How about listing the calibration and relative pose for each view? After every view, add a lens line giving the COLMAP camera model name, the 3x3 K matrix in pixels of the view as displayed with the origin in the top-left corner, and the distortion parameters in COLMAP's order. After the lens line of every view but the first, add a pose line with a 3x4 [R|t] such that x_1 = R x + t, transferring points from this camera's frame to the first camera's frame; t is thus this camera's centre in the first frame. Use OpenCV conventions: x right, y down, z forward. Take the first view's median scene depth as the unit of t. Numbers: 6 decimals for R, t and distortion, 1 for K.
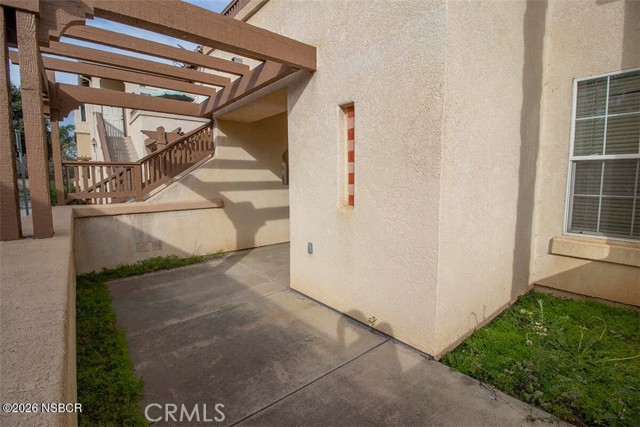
lens RADIAL K [[295.7, 0, 318.1], [0, 295.7, 211.2], [0, 0, 1]] dist [-0.009376, -0.006887]
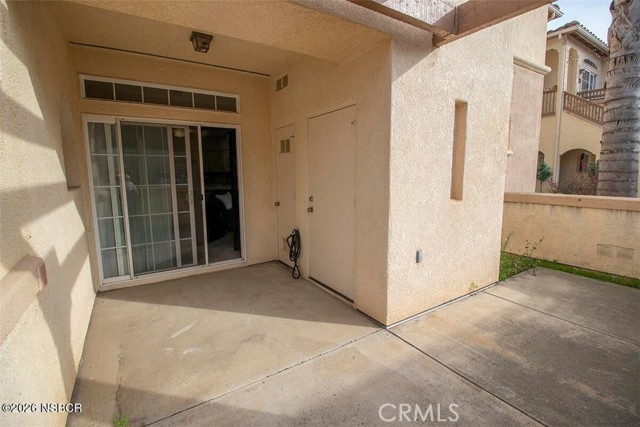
lens RADIAL K [[295.7, 0, 319.8], [0, 295.7, 211.1], [0, 0, 1]] dist [-0.009376, -0.006887]
pose [[0.117414, -0.132791, 0.984165, -1.043453], [0.106943, 0.986947, 0.120408, -0.160351], [-0.987308, 0.091112, 0.130083, 1.396739]]
